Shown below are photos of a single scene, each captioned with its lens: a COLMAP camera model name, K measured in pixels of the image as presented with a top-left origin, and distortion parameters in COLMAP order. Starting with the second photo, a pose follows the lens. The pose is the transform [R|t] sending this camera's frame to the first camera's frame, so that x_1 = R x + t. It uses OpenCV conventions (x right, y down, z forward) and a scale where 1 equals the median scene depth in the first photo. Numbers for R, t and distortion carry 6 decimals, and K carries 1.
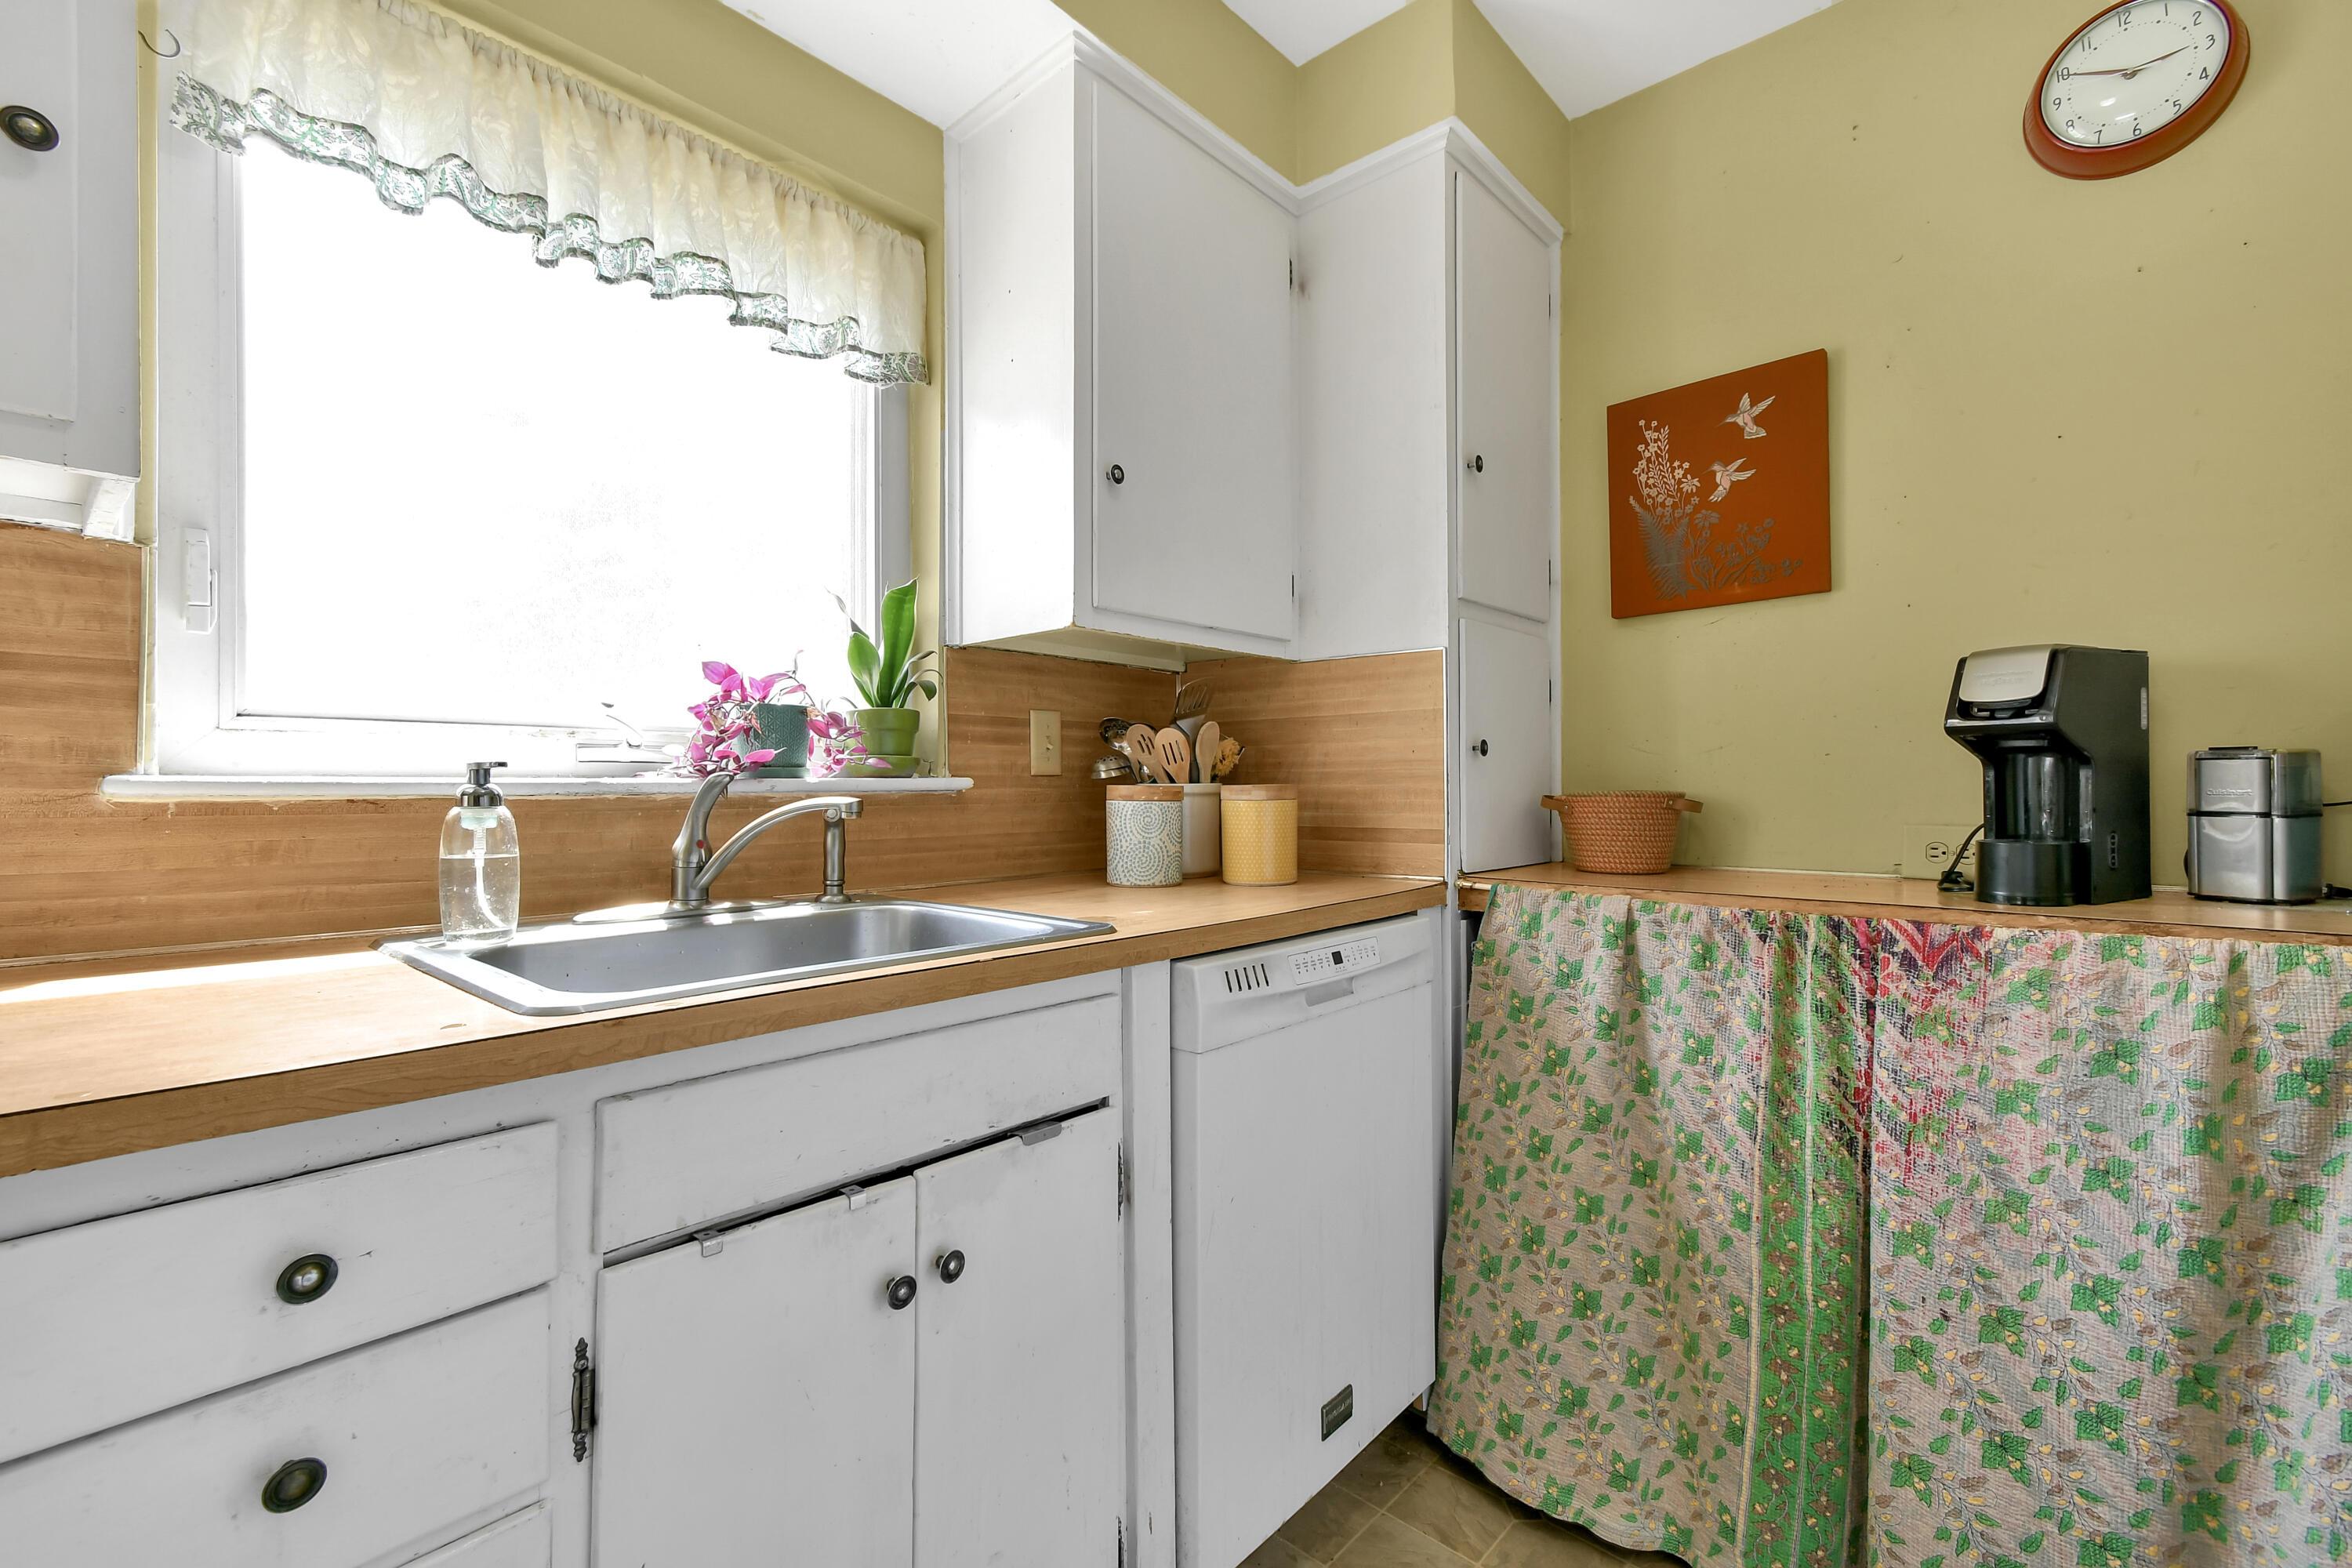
lens RADIAL K [[1040.3, 0, 1172.5], [0, 1040.3, 787.7], [0, 0, 1]] dist [0.014266, -0.000678]
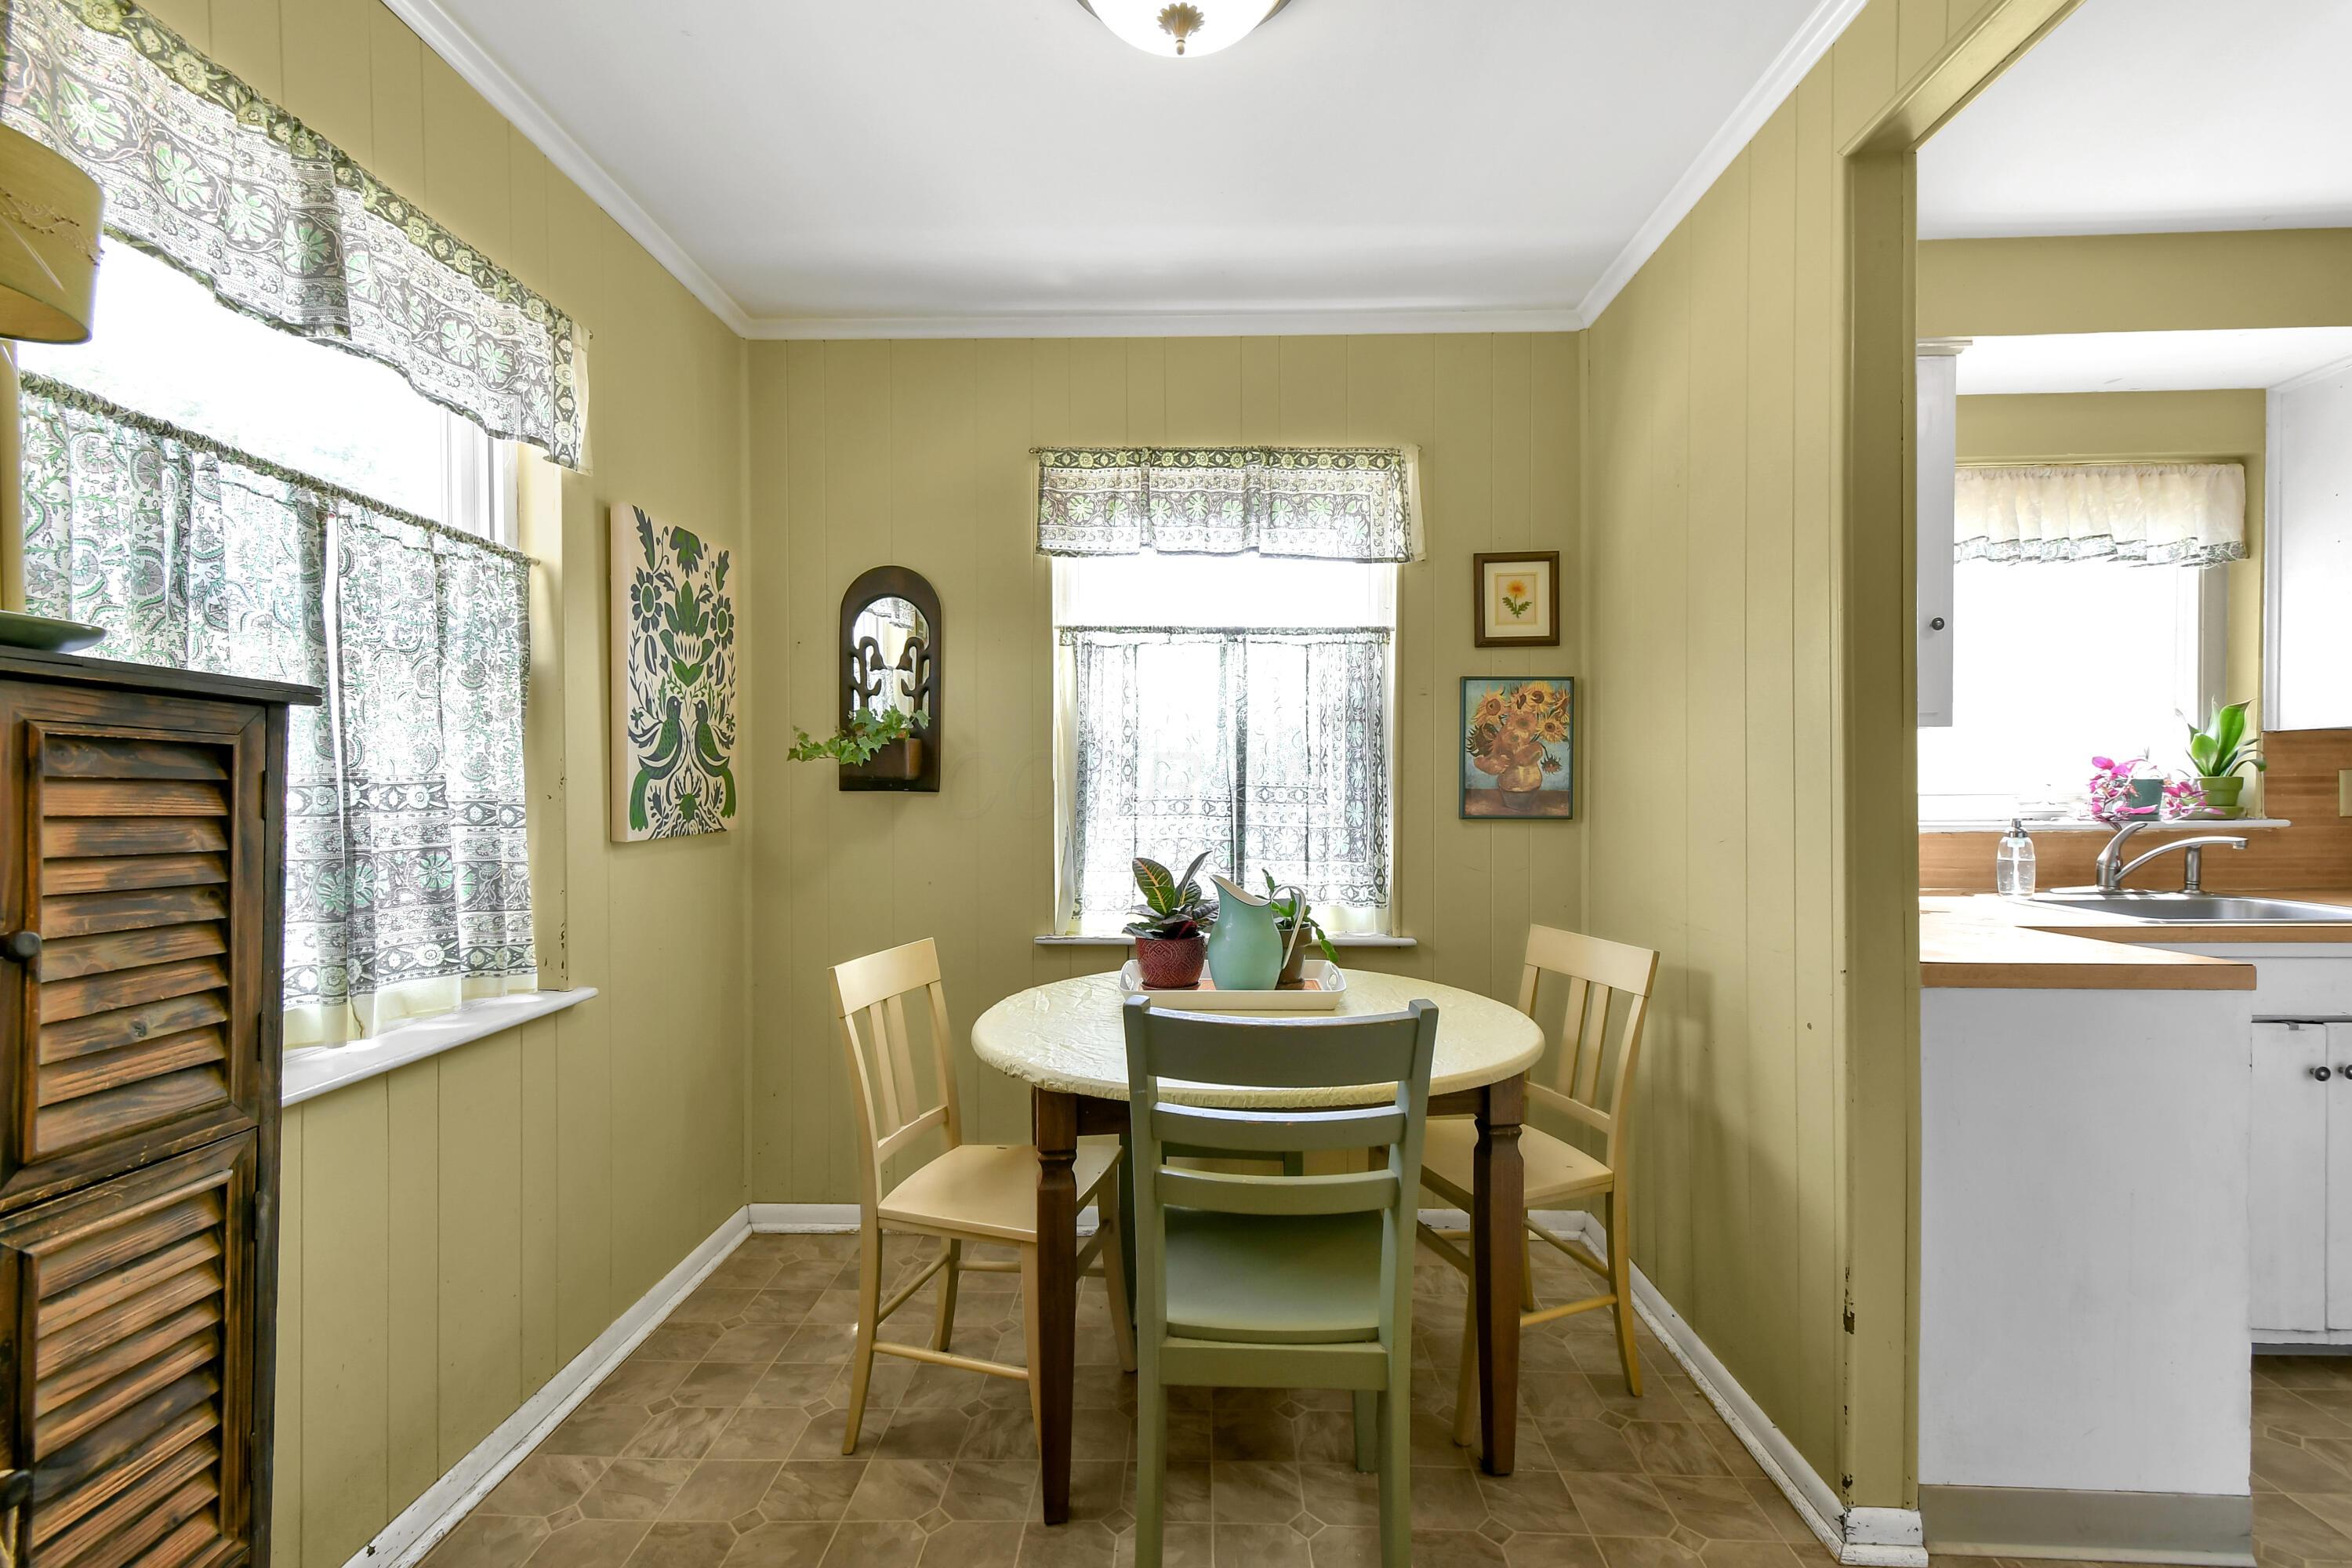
lens RADIAL K [[1040.3, 0, 1185.7], [0, 1040.3, 803.0], [0, 0, 1]] dist [0.014266, -0.000678]
pose [[0.651806, 0.009361, -0.758328, -0.079865], [0.004215, 0.999864, 0.015966, -0.067916], [0.758374, -0.013603, 0.651678, -1.251984]]
